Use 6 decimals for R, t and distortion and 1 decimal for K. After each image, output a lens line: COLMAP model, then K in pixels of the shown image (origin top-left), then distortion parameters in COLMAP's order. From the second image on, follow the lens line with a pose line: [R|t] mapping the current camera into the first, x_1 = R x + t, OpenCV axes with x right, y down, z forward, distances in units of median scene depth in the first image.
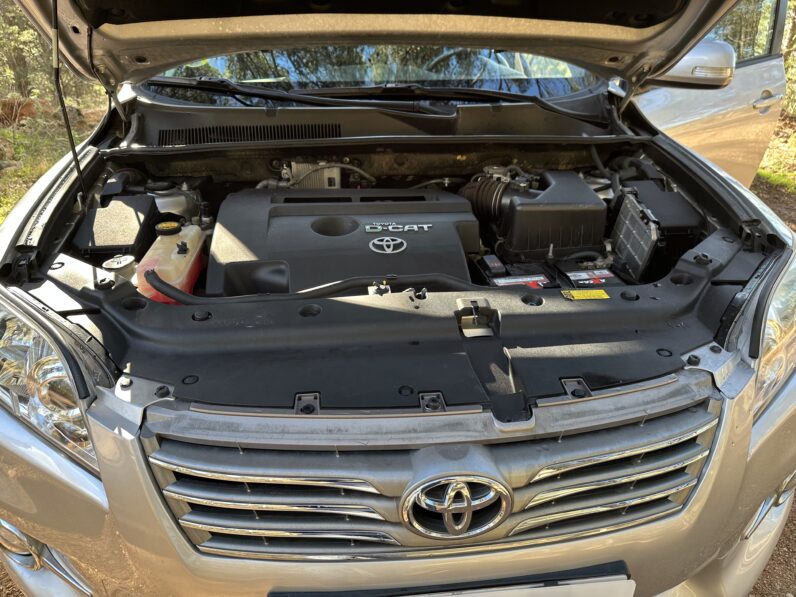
lens RADIAL K [[571.4, 0, 394.5], [0, 571.4, 302.4], [0, 0, 1]] dist [0.060164, -0.089888]
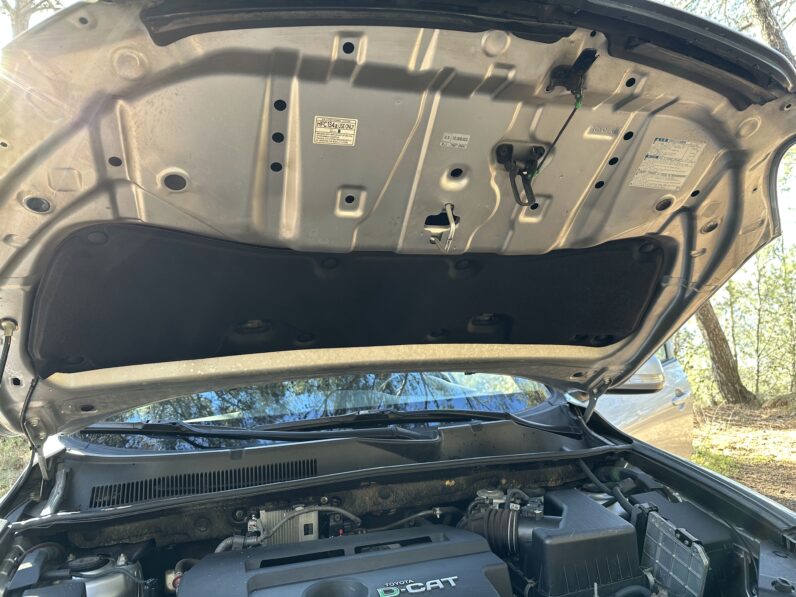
lens RADIAL K [[571.4, 0, 394.5], [0, 571.4, 302.4], [0, 0, 1]] dist [0.060164, -0.089888]
pose [[0.976007, -0.030286, 0.215624, -0.162592], [0.132809, 0.867547, -0.479295, -0.081093], [-0.172548, 0.496431, 0.850754, 0.109391]]
